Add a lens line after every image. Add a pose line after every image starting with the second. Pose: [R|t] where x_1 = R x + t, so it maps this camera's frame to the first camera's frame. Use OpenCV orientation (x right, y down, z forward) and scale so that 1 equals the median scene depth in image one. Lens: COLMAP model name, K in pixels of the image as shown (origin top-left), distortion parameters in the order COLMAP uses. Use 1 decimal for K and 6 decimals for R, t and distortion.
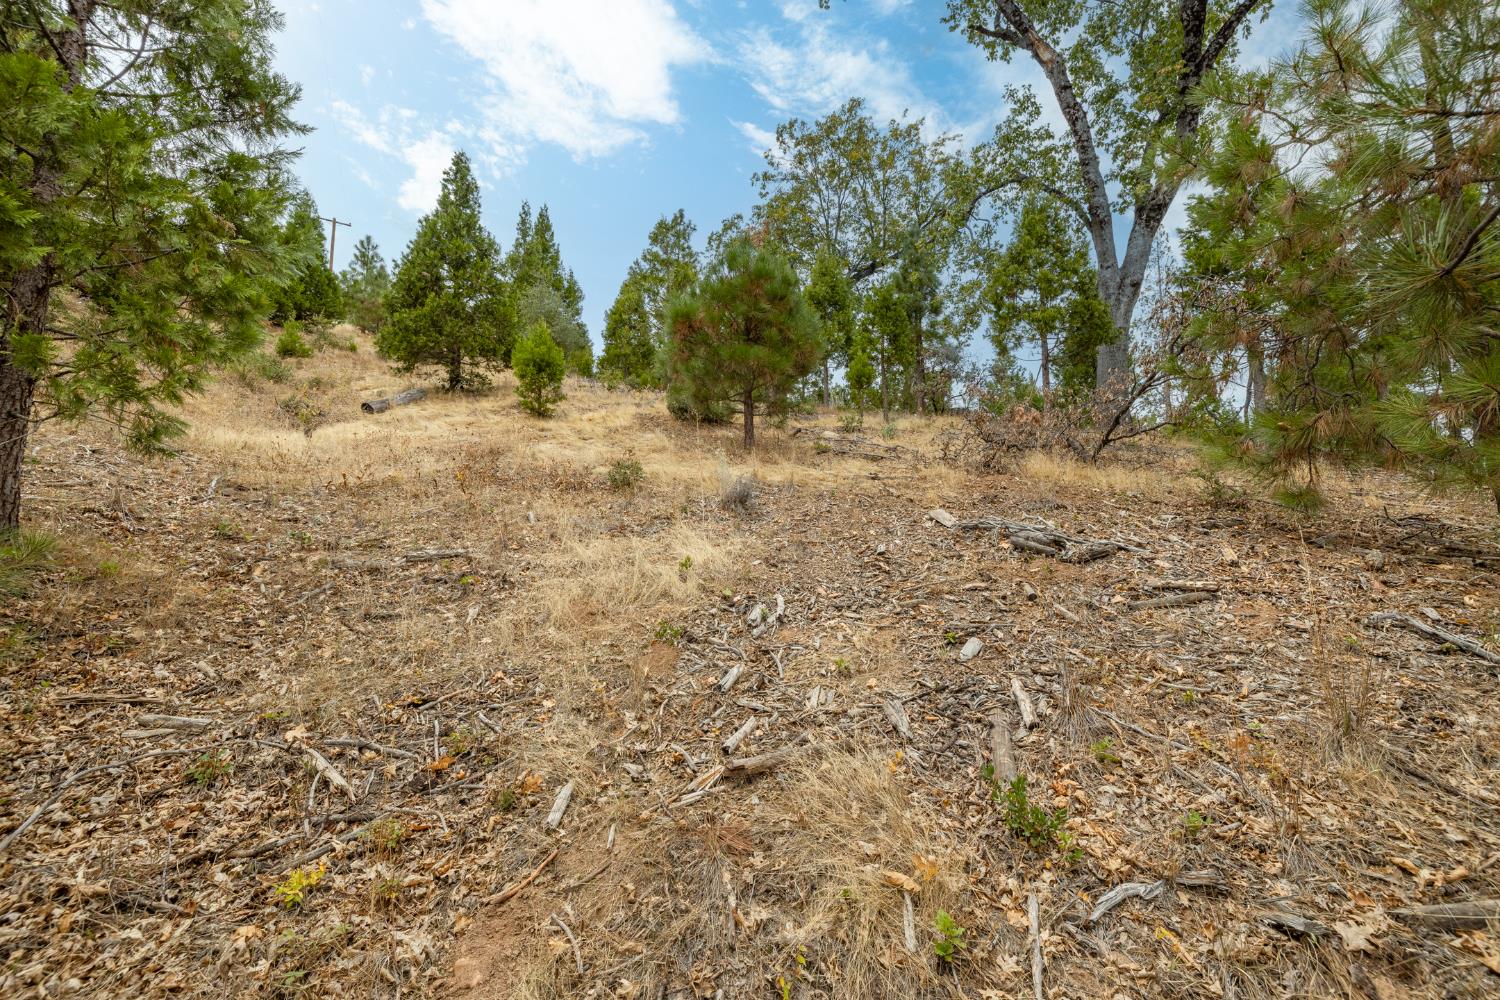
lens RADIAL K [[634.2, 0, 747.5], [0, 634.2, 495.0], [0, 0, 1]] dist [0.000912, -0.000040]
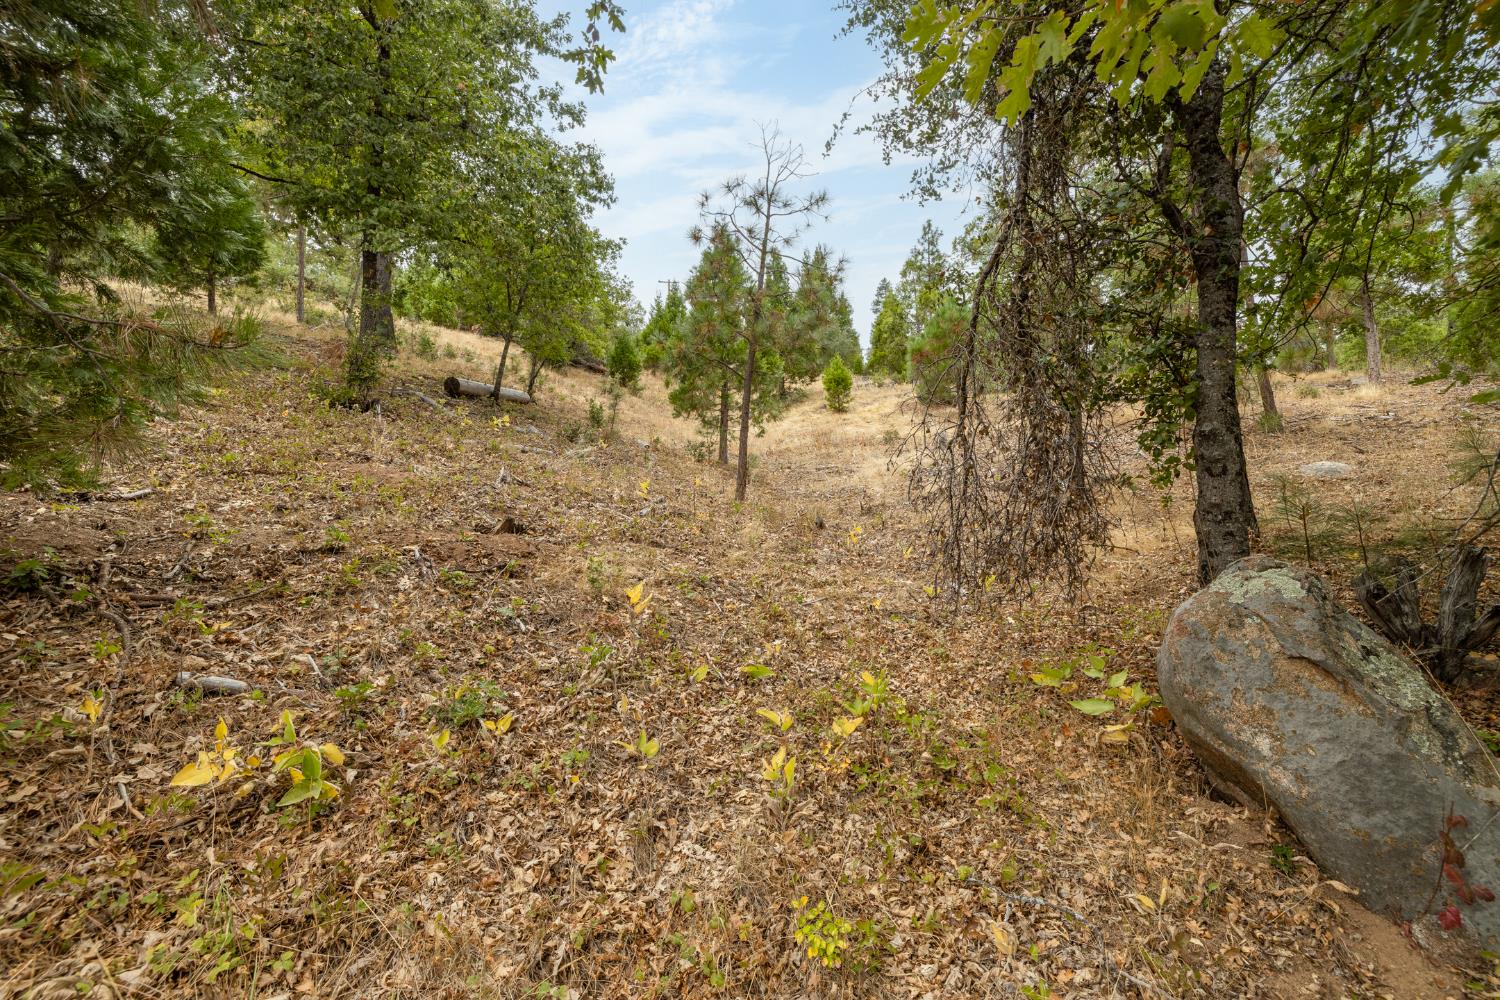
lens RADIAL K [[634.2, 0, 748.6], [0, 634.2, 496.0], [0, 0, 1]] dist [0.000912, -0.000040]
pose [[0.909098, -0.053431, -0.413142, 0.087324], [0.066687, 0.997617, 0.017721, 0.033748], [0.411210, -0.043662, 0.910494, -0.406964]]
